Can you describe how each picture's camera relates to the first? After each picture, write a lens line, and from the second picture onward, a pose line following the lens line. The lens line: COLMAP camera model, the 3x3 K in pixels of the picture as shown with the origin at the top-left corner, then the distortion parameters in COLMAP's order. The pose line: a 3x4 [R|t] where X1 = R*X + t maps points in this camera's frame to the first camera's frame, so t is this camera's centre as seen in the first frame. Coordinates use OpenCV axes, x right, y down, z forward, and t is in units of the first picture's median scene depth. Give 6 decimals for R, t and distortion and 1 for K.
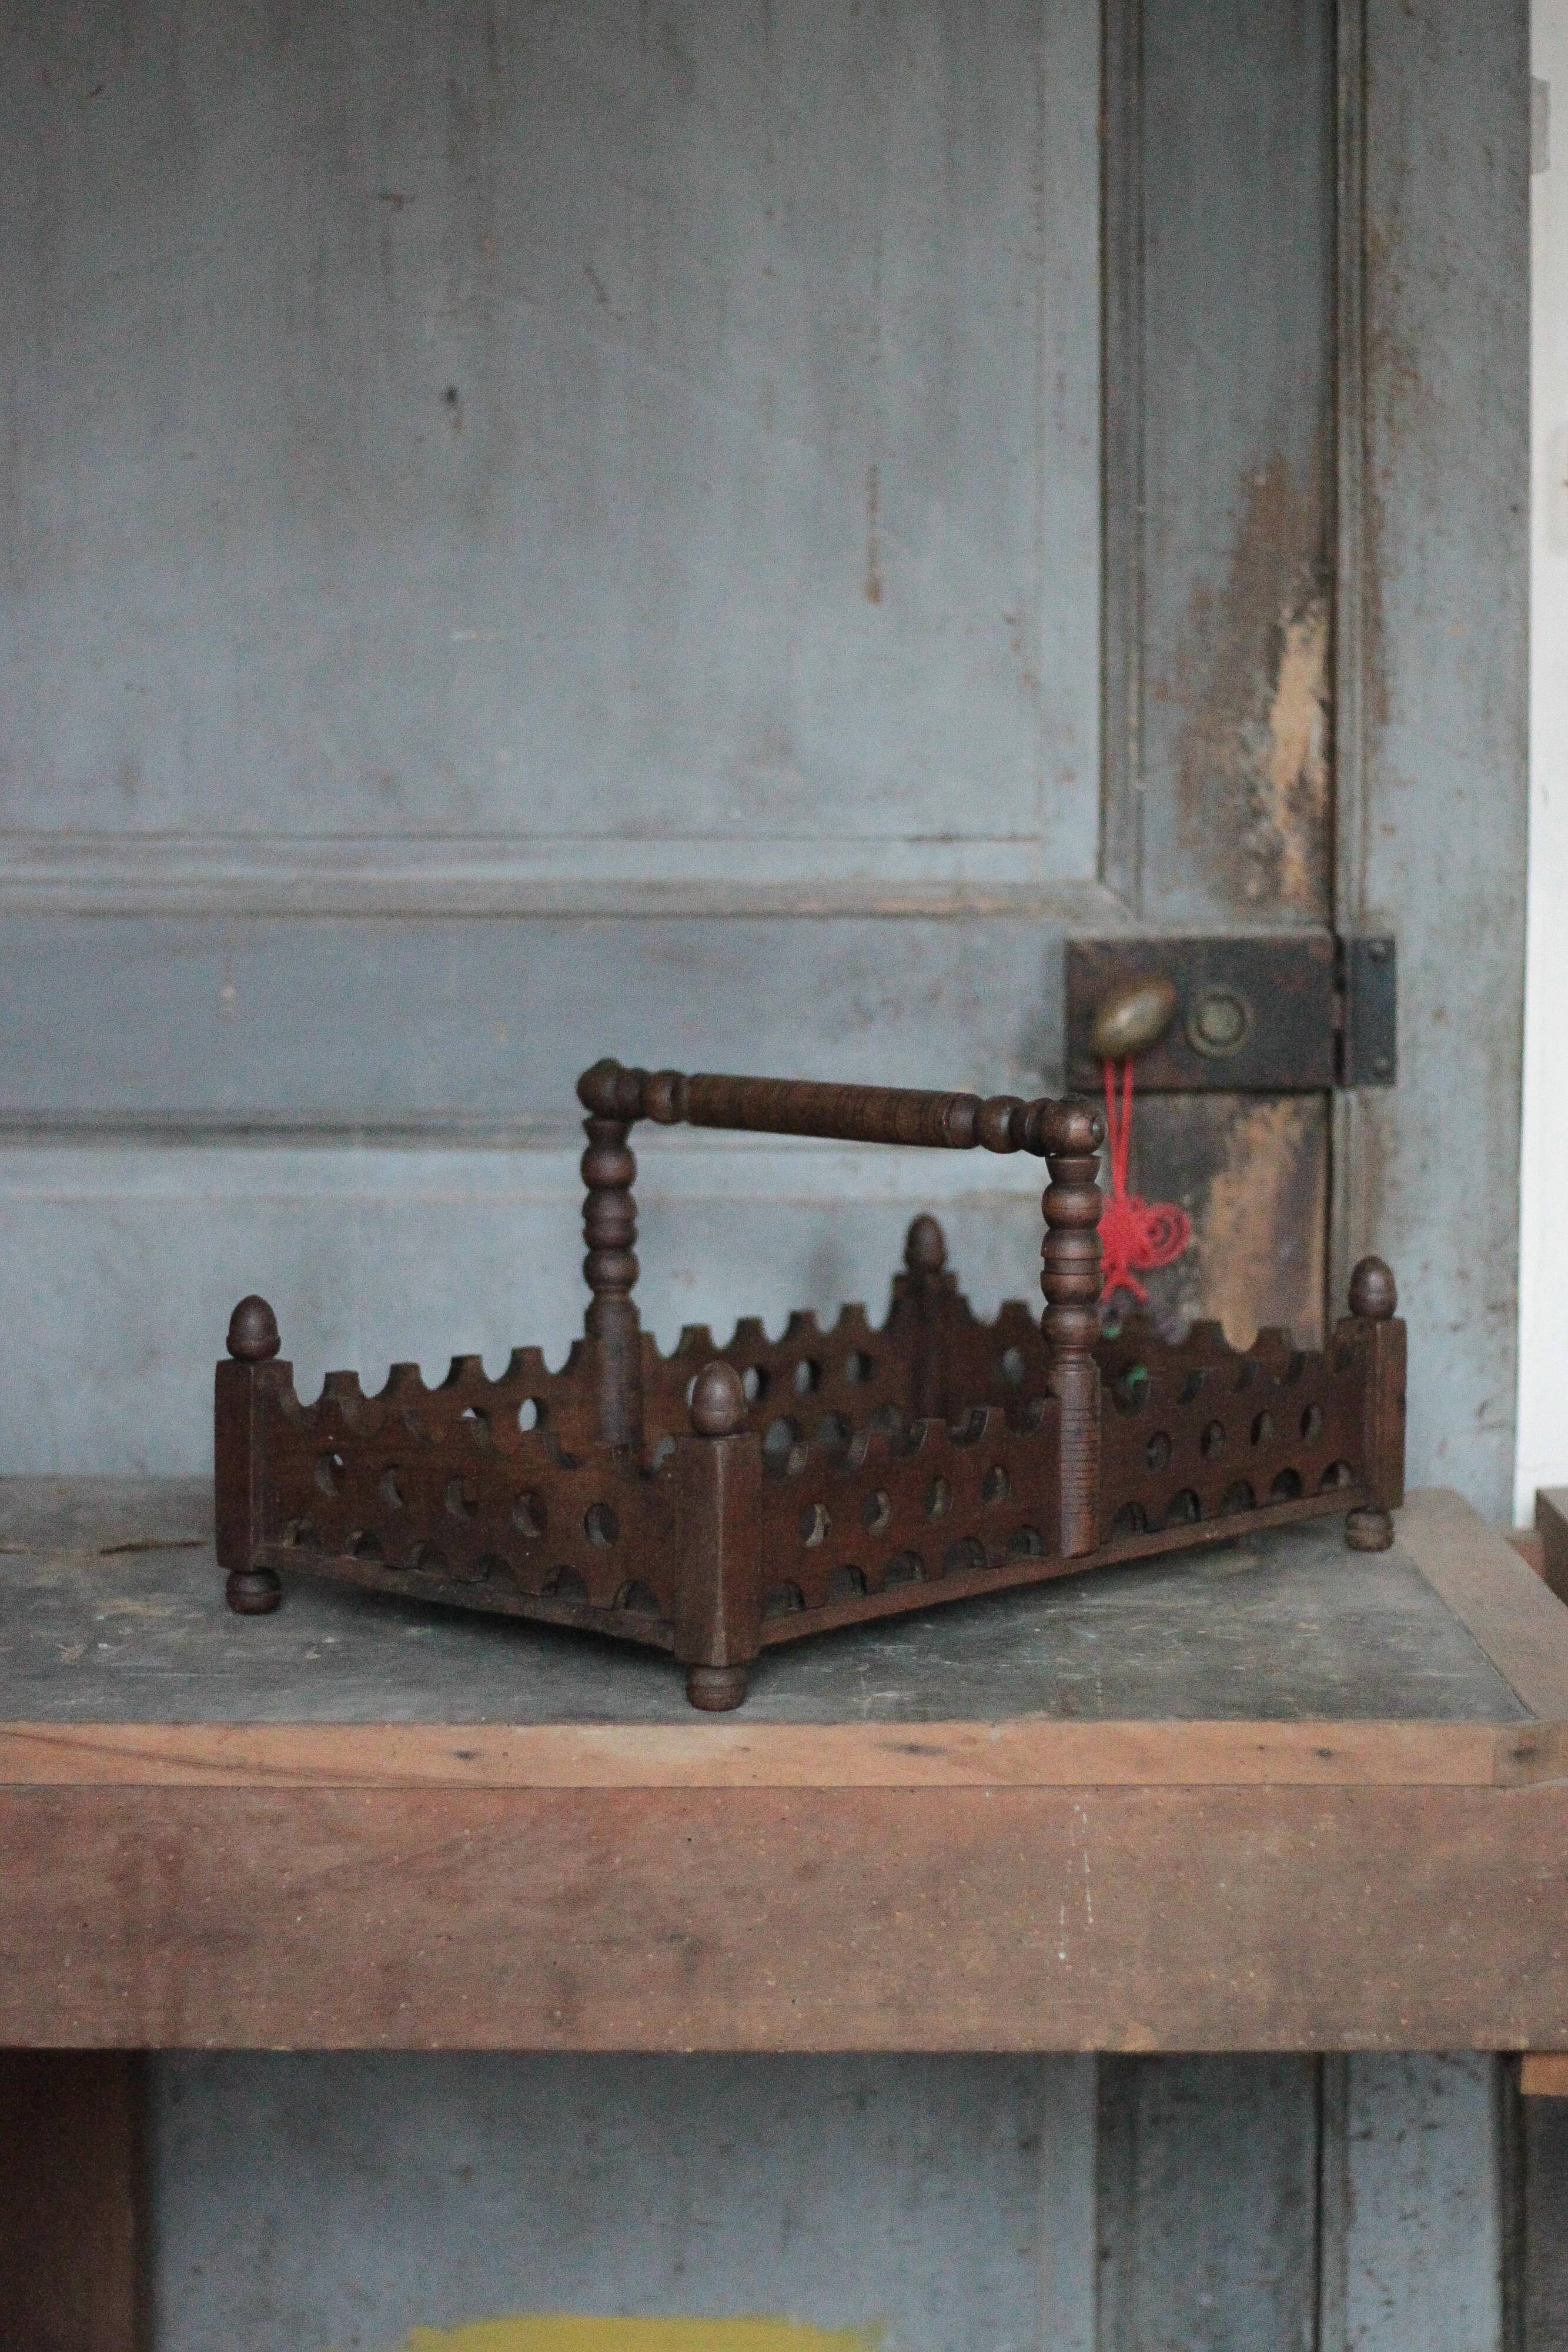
lens RADIAL K [[4282.0, 0, 691.7], [0, 4282.0, 1333.1], [0, 0, 1]] dist [0.002330, -0.035475]
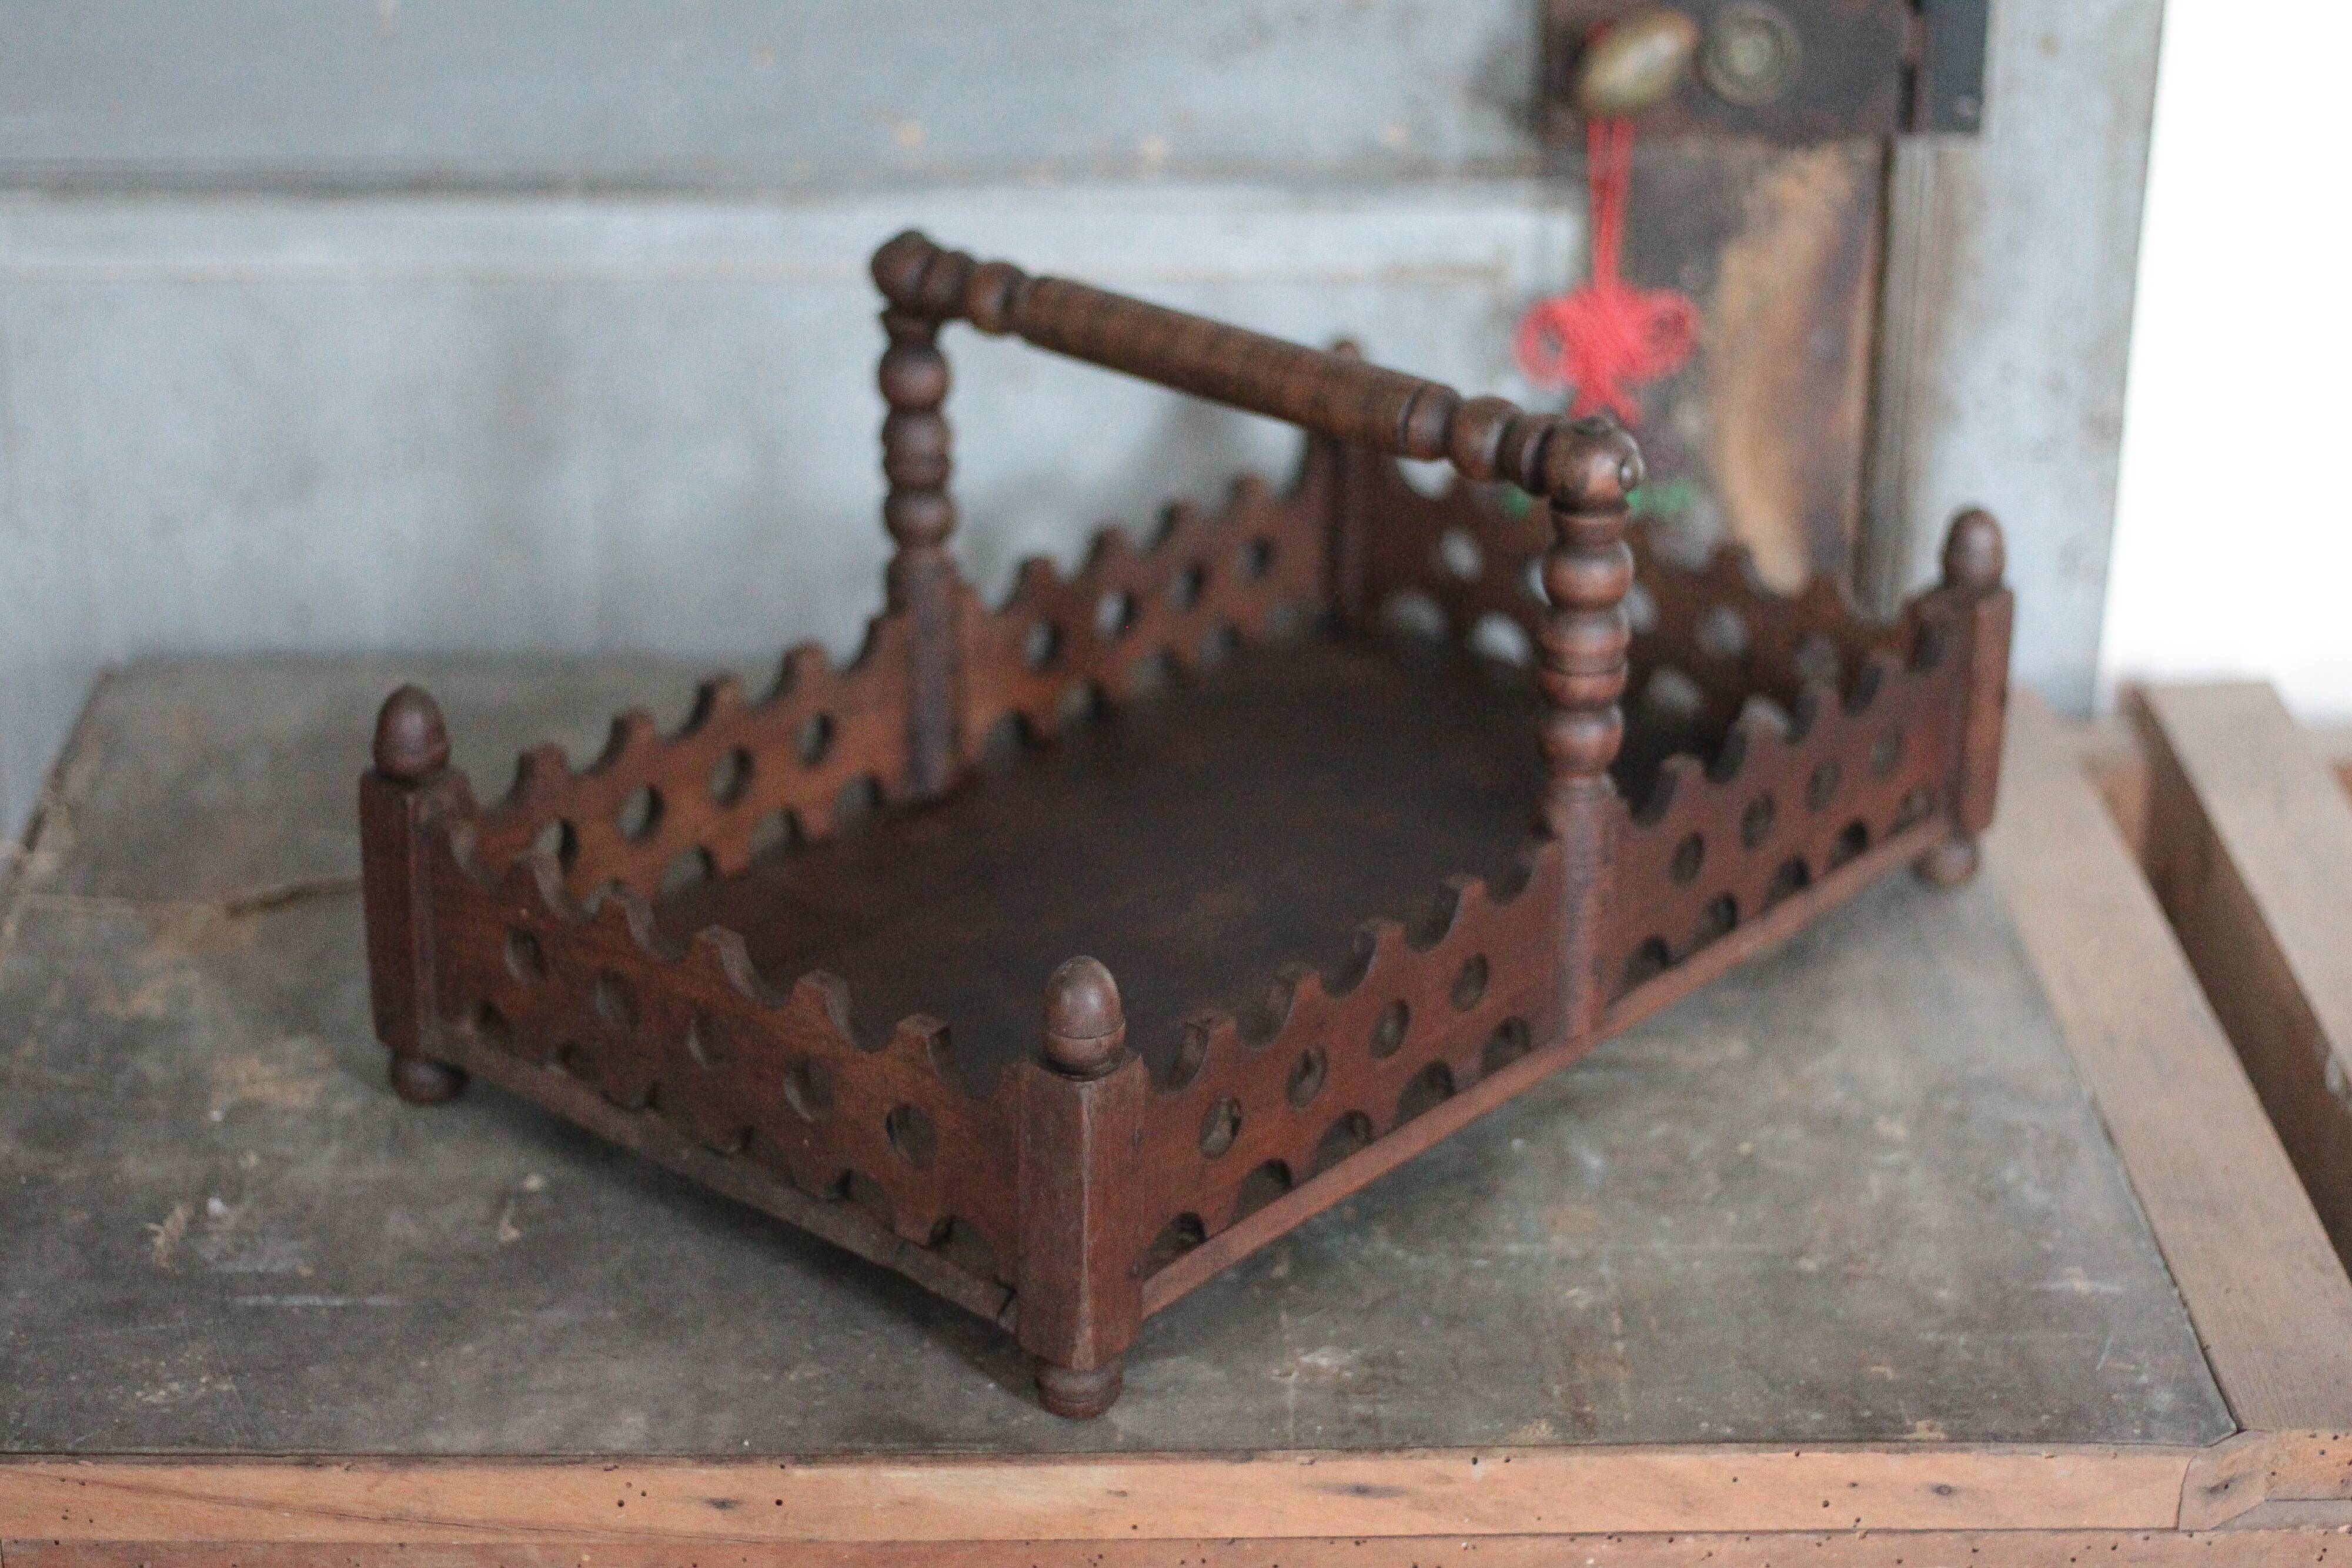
lens RADIAL K [[4250.5, 0, 1074.8], [0, 4250.5, 783.3], [0, 0, 1]] dist [-0.077475, 0.078469]
pose [[0.999827, -0.005483, 0.017799, -0.005141], [0.000203, 0.958828, 0.283987, -0.158976], [-0.018623, -0.283934, 0.958663, 0.276764]]
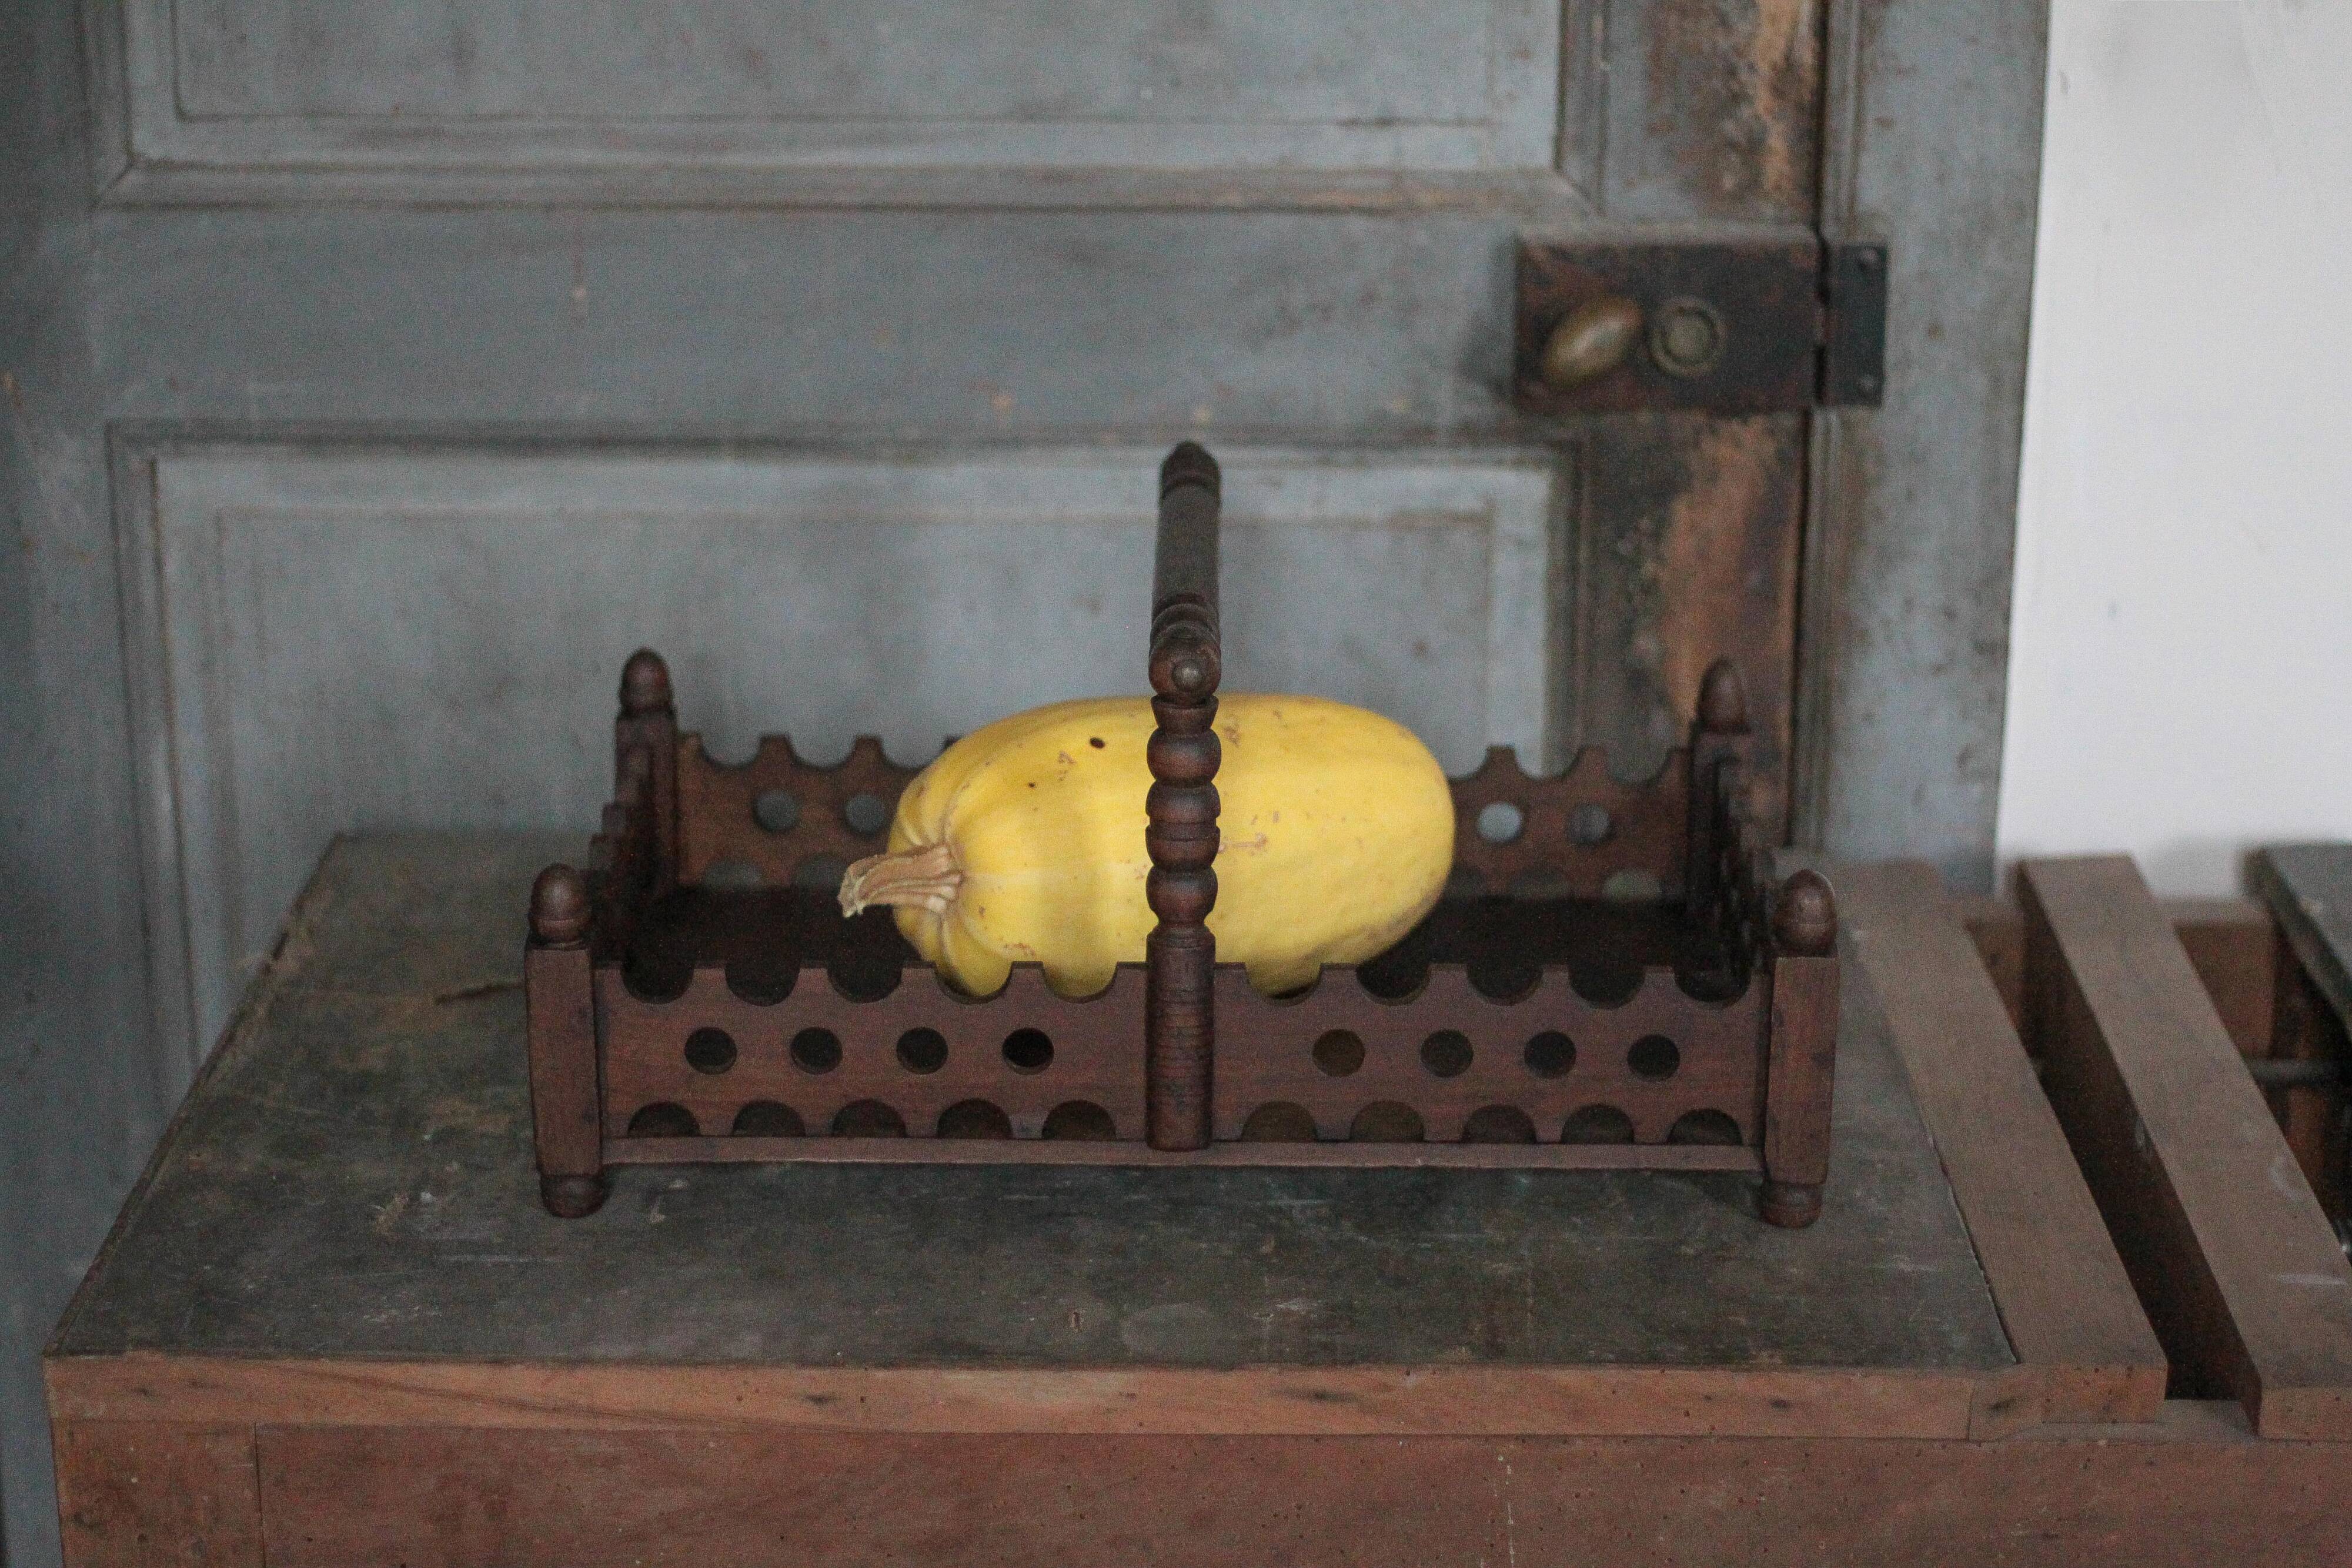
lens RADIAL K [[4181.5, 0, 1095.2], [0, 4181.5, 821.7], [0, 0, 1]] dist [-0.017153, 0.033434]
pose [[0.999895, 0.004405, -0.013834, 0.012457], [-0.001648, 0.981142, 0.193283, -0.142459], [0.014424, -0.193240, 0.981045, 0.124826]]
